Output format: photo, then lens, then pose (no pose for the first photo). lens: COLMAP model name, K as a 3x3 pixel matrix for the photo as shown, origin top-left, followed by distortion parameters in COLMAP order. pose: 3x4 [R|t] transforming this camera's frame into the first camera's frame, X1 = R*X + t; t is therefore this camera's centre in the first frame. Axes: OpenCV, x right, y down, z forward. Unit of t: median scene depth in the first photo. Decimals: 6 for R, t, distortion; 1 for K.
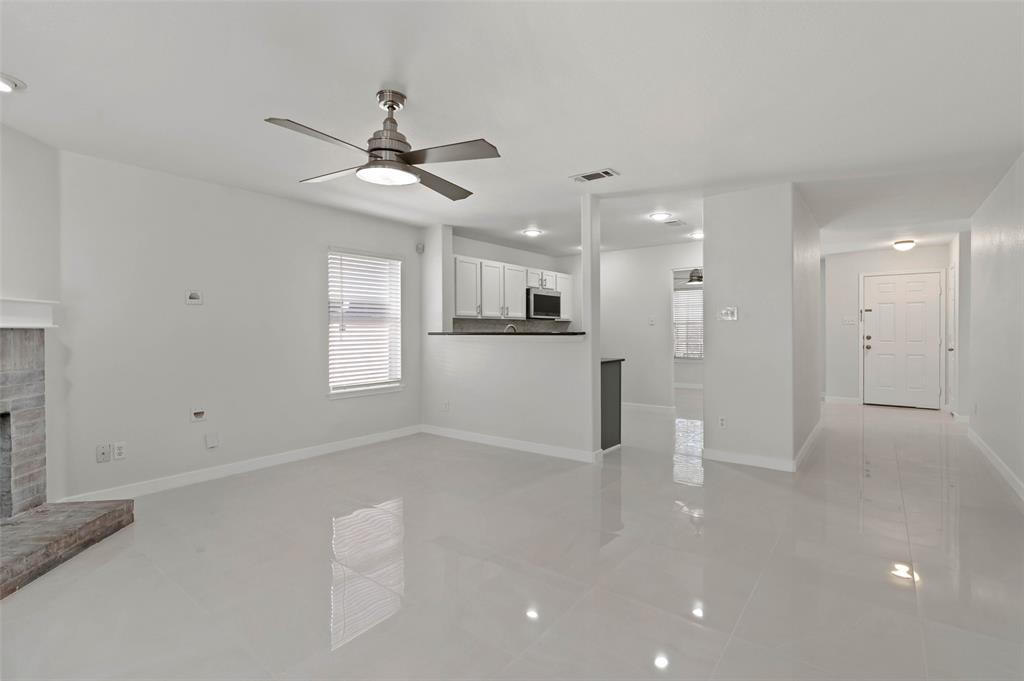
lens RADIAL K [[473.7, 0, 510.7], [0, 473.7, 342.8], [0, 0, 1]] dist [-0.002811, -0.000335]
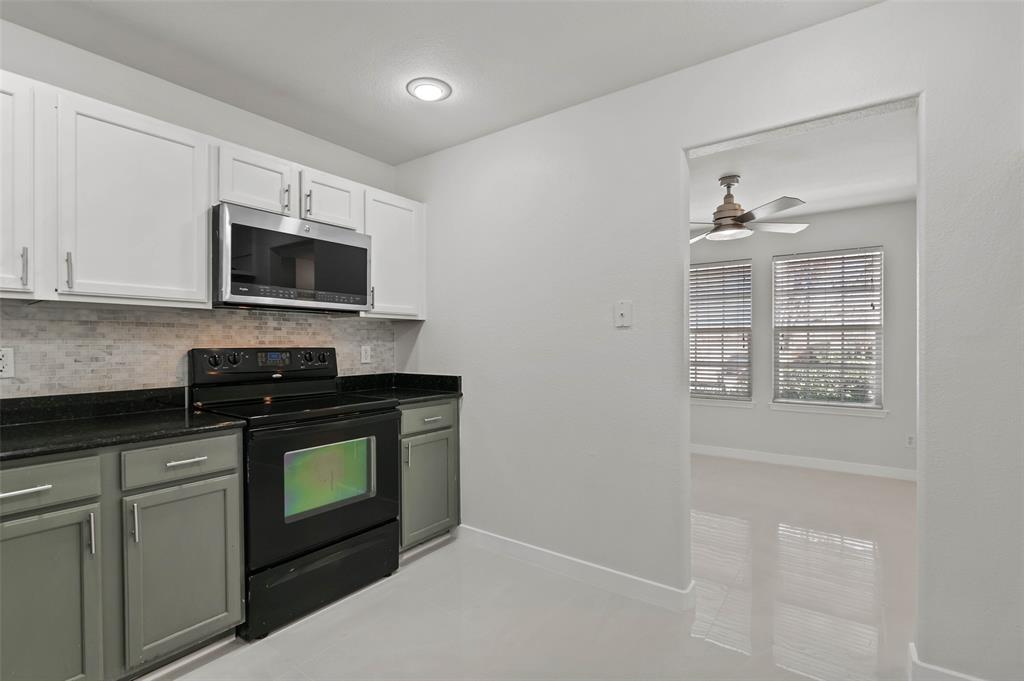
lens RADIAL K [[487.4, 0, 512.0], [0, 487.4, 340.5], [0, 0, 1]] dist [0.000237, -0.000234]
pose [[0.999553, 0.002515, 0.029791, 0.217542], [-0.001602, 0.999529, -0.030635, -0.018775], [-0.029854, 0.030574, 0.999087, 0.678900]]
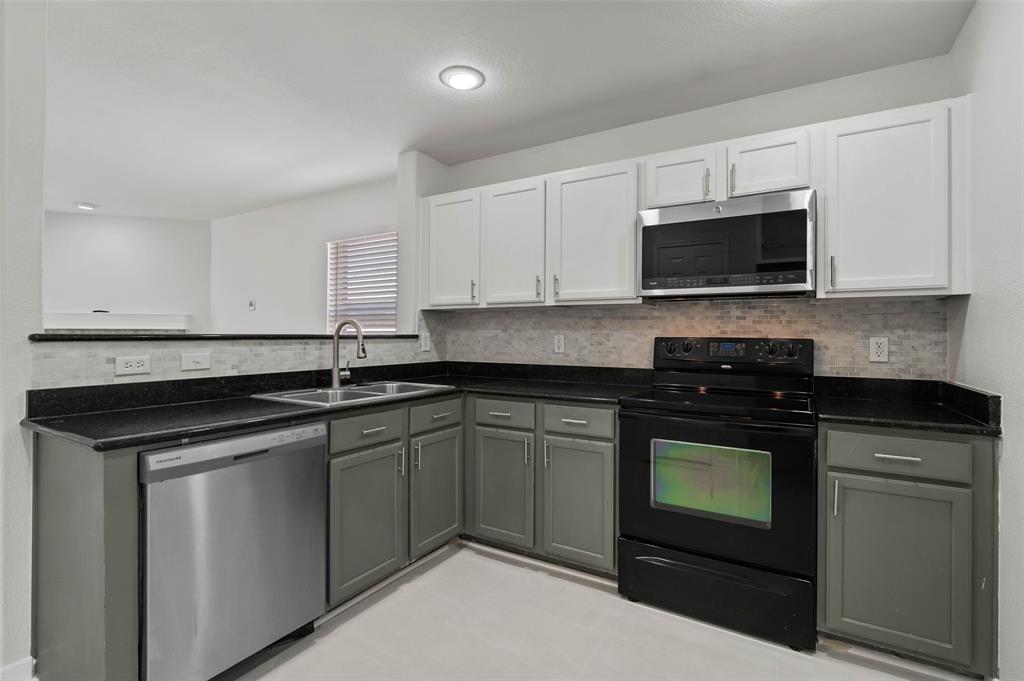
lens RADIAL K [[467.3, 0, 515.0], [0, 467.3, 332.6], [0, 0, 1]] dist [-0.010354, 0.000011]
pose [[0.113887, 0.002510, -0.993491, 0.375252], [-0.030894, 0.999522, -0.001016, -0.023009], [0.993013, 0.030809, 0.113910, 0.867259]]
